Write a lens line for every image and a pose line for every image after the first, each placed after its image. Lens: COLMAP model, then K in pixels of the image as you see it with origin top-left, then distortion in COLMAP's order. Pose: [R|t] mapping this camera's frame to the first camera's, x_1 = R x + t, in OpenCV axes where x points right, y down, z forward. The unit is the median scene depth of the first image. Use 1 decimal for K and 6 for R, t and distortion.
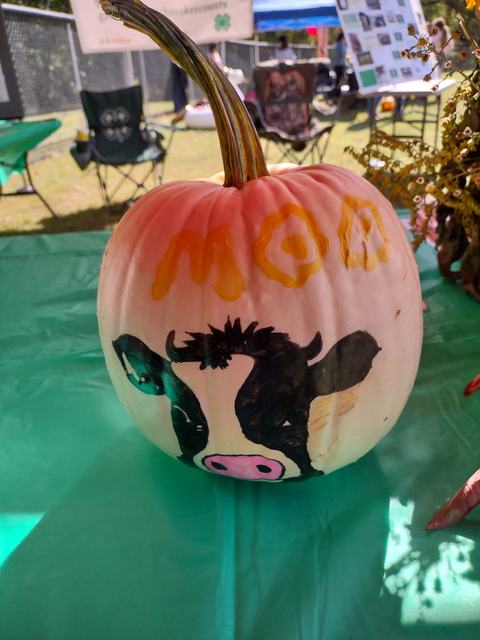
lens RADIAL K [[506.1, 0, 240.1], [0, 506.1, 324.2], [0, 0, 1]] dist [0.005856, -0.003762]
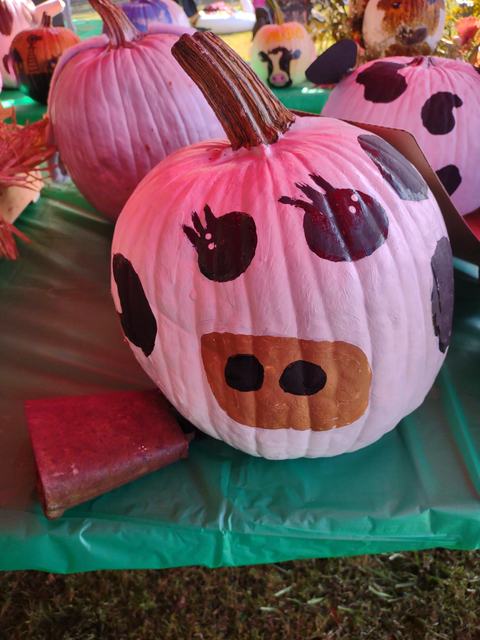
lens RADIAL K [[506.1, 0, 240.1], [0, 506.1, 324.2], [0, 0, 1]] dist [0.005856, -0.003762]
pose [[0.999674, 0.022920, 0.011228, -0.485437], [-0.024298, 0.989285, 0.143960, 2.495271], [-0.007808, -0.144186, 0.989520, -5.727959]]
